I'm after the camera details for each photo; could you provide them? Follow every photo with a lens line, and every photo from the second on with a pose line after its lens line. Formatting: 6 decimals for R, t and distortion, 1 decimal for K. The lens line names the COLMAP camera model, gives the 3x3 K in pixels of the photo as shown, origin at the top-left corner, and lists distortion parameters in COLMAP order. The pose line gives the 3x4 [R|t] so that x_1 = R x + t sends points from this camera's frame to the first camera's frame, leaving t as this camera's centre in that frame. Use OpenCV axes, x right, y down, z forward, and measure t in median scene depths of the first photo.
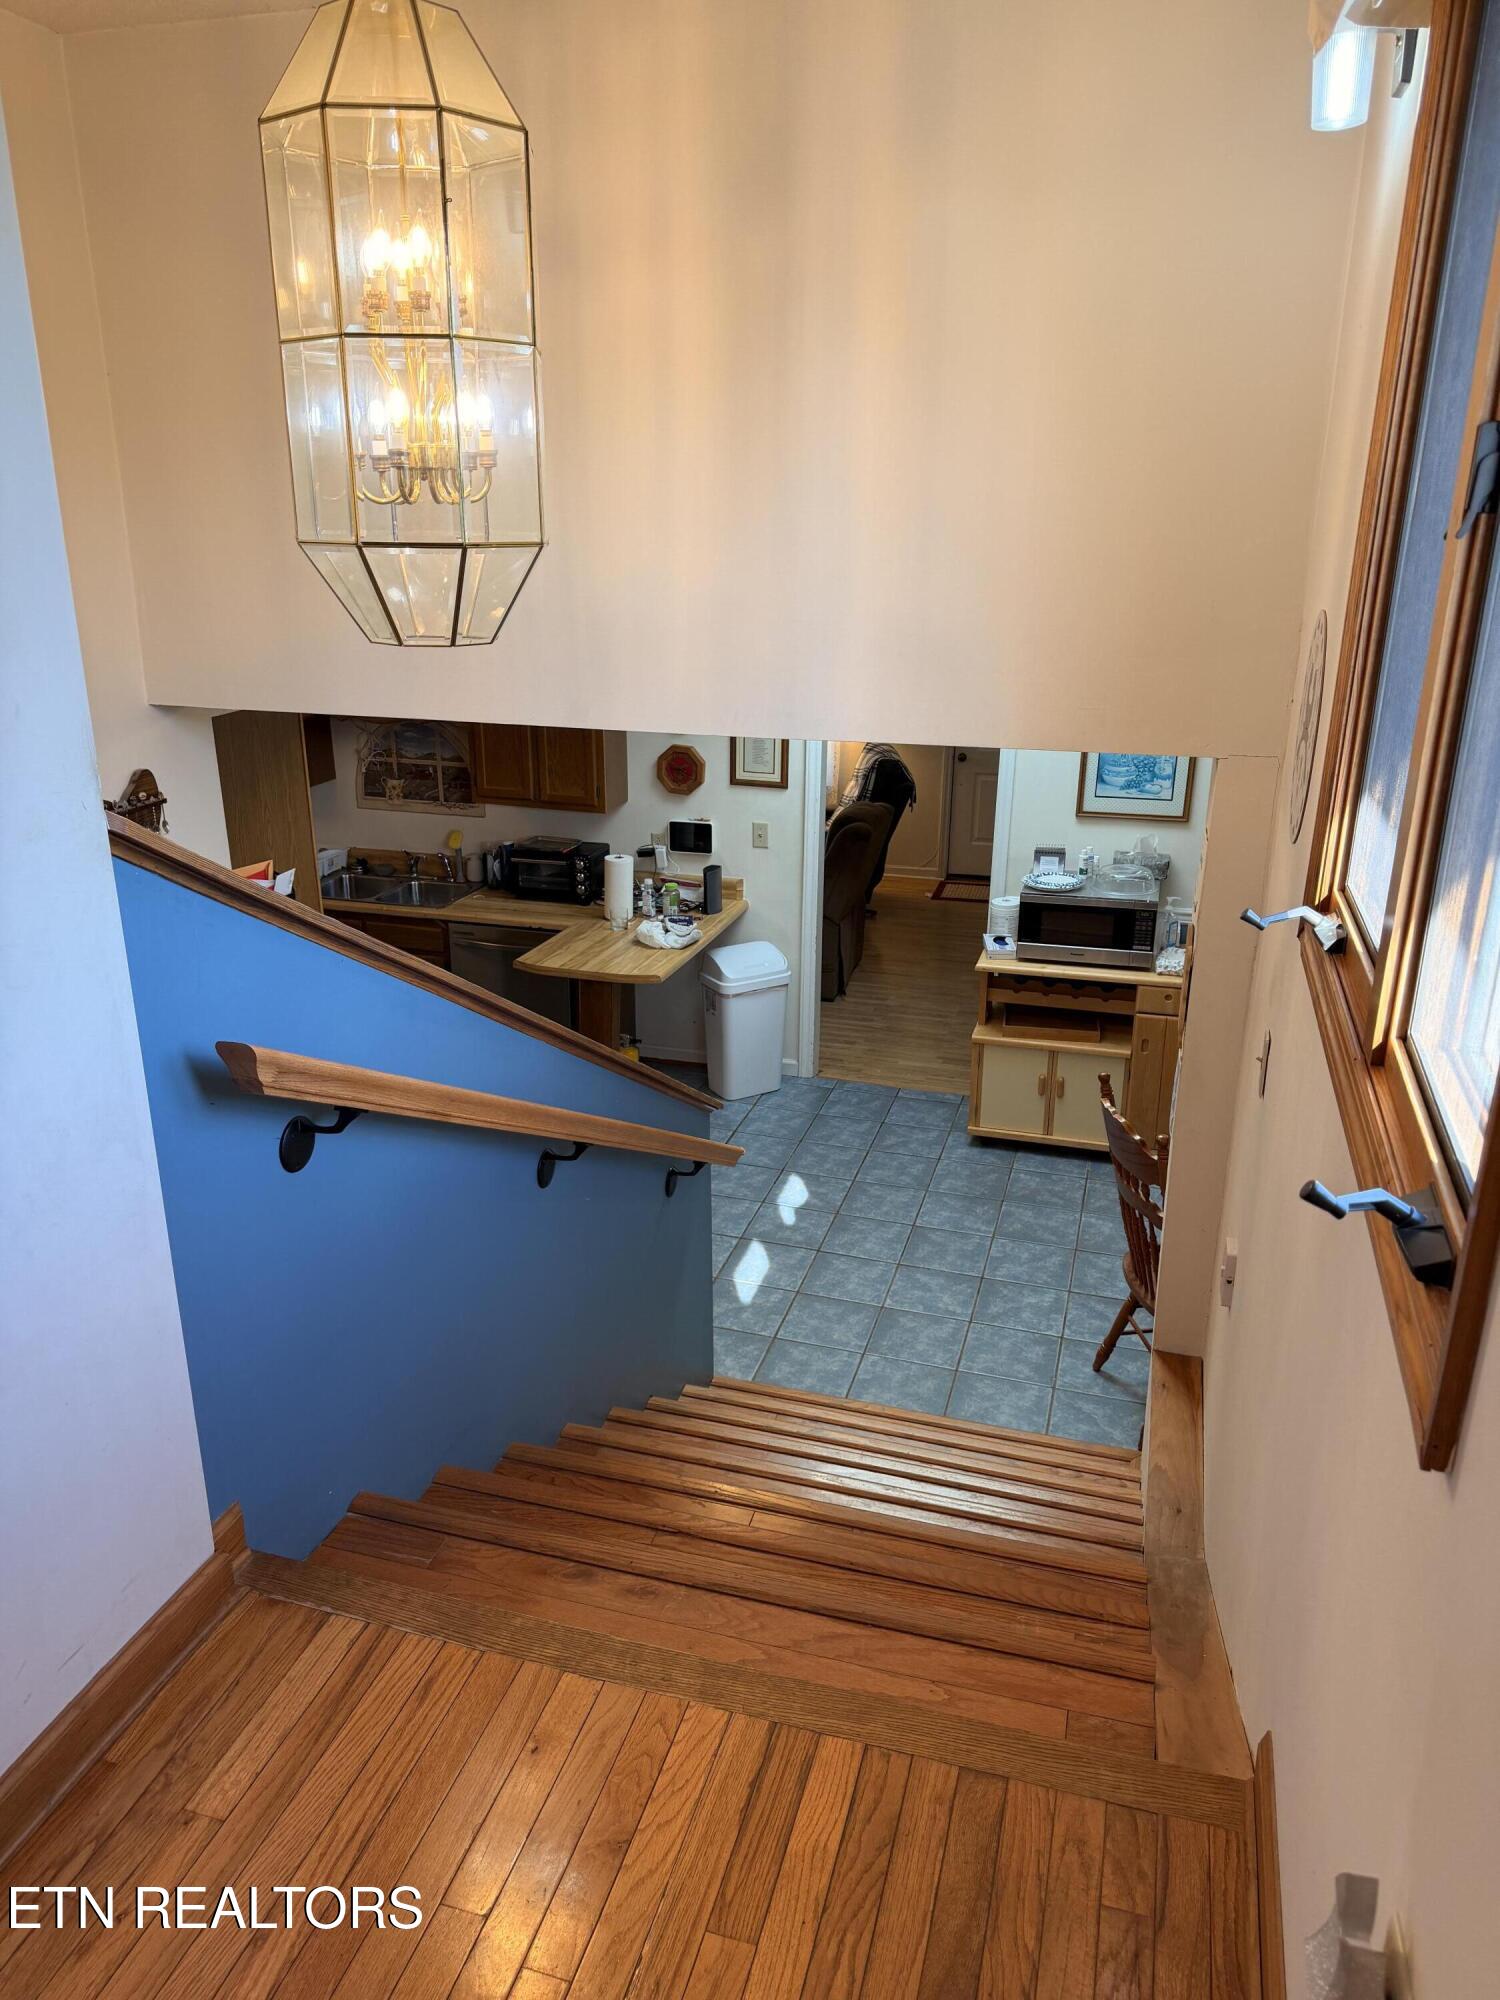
lens RADIAL K [[1416.4, 0, 748.9], [0, 1416.4, 1003.5], [0, 0, 1]] dist [-0.000257, -0.000359]
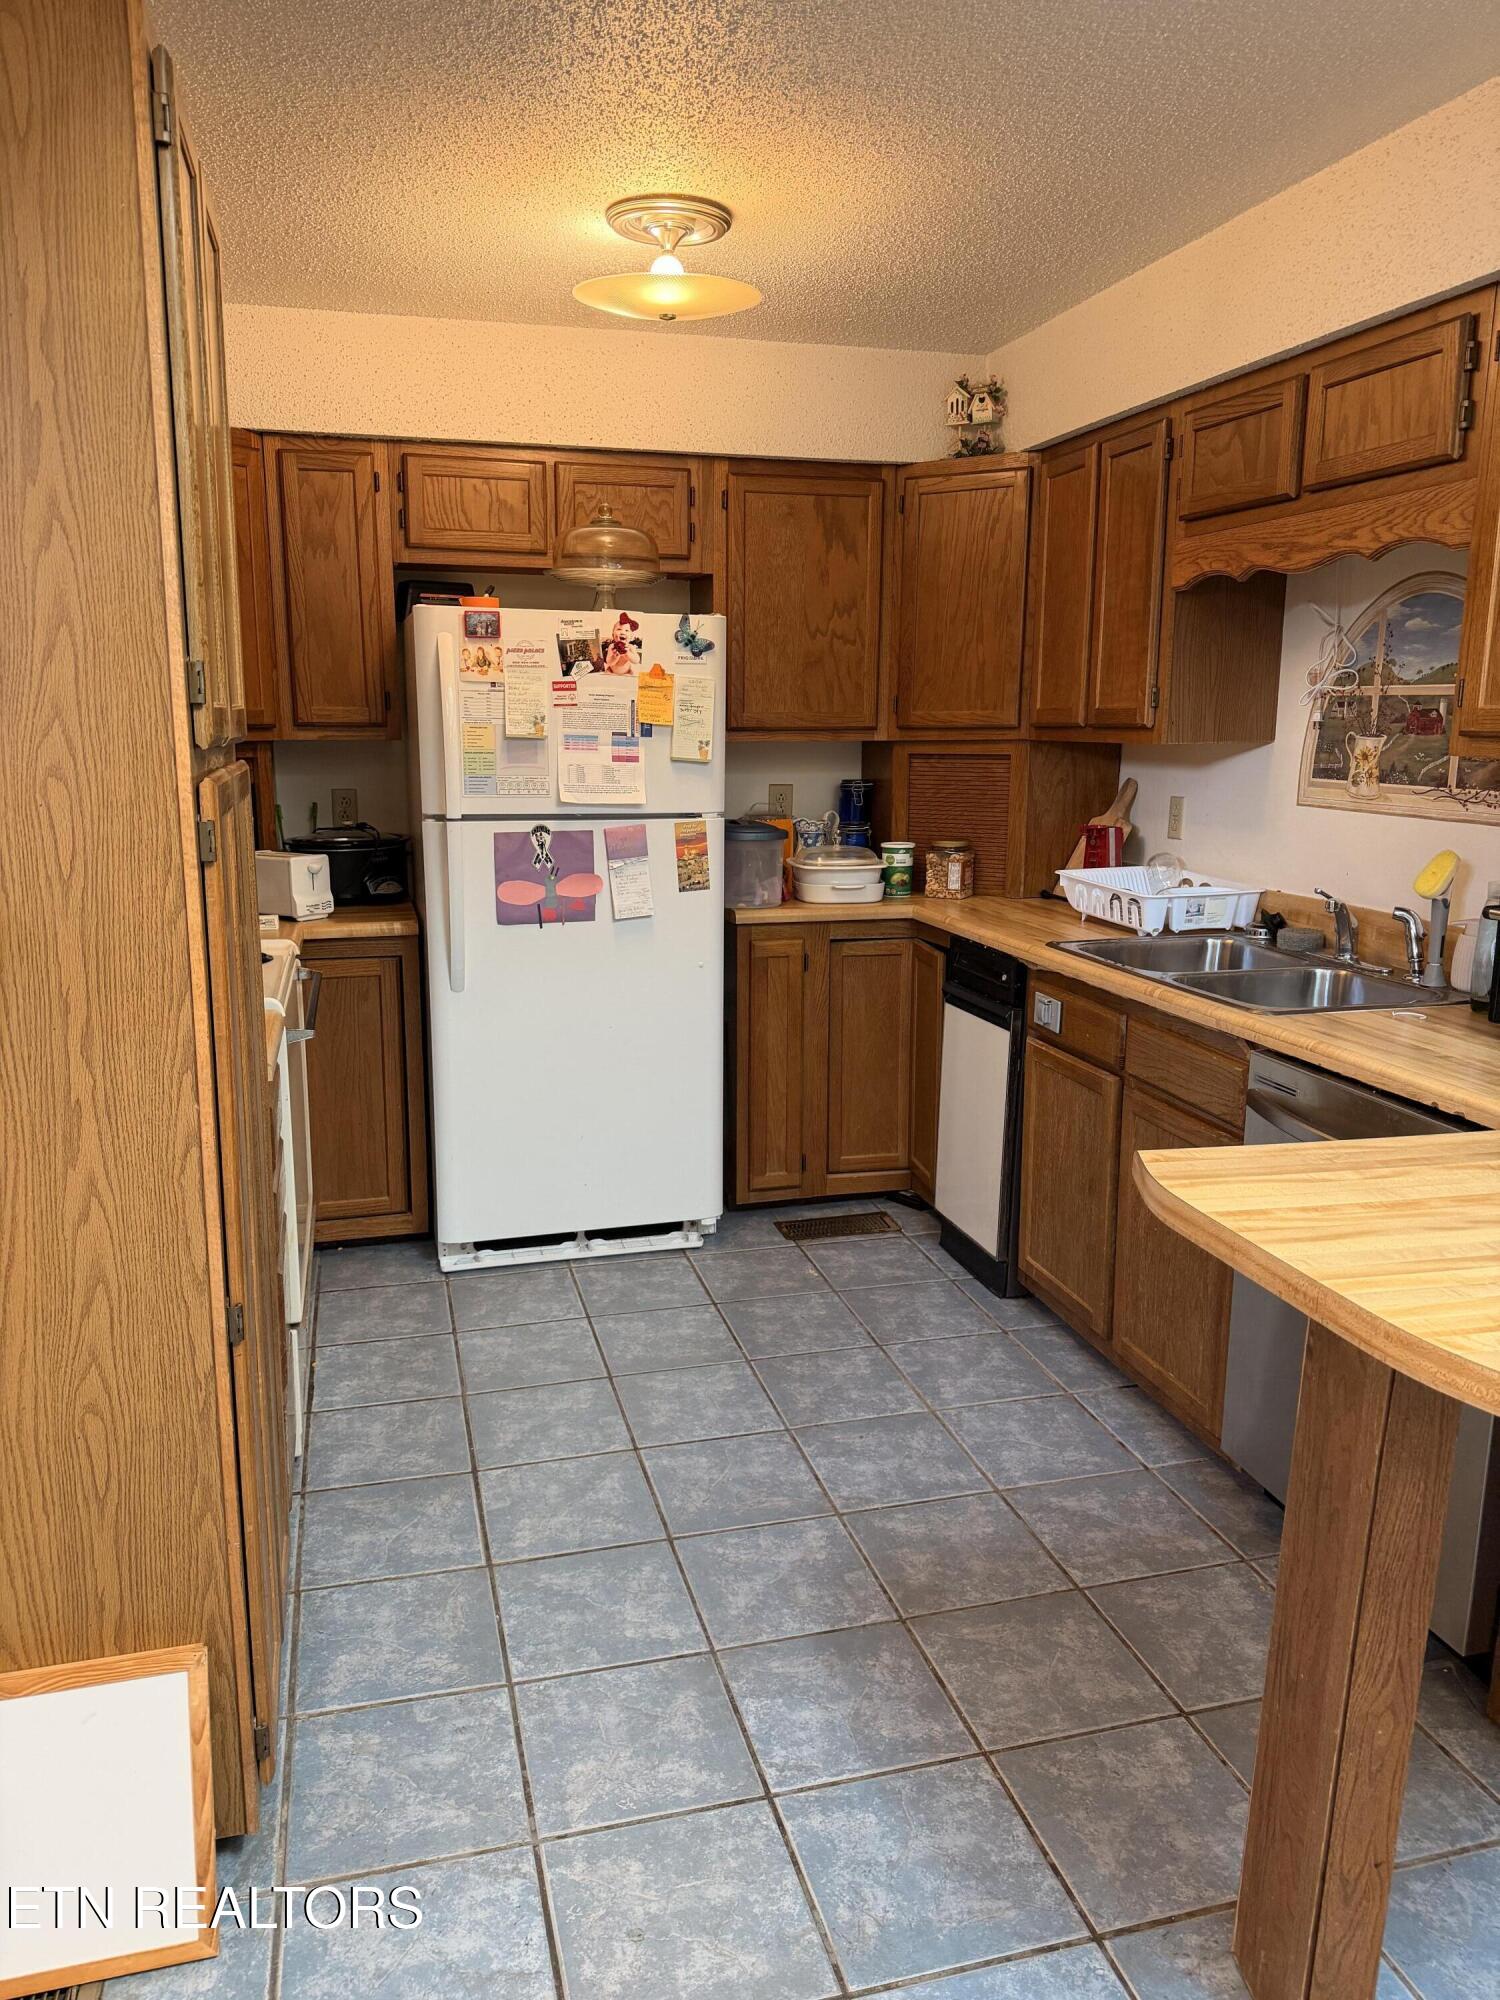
lens RADIAL K [[1416.4, 0, 747.8], [0, 1416.4, 997.4], [0, 0, 1]] dist [-0.000257, -0.000359]
pose [[0.529550, 0.165463, -0.831985, 0.019142], [-0.286062, 0.958174, 0.008484, -0.032952], [0.798590, 0.233507, 0.554733, 0.634471]]
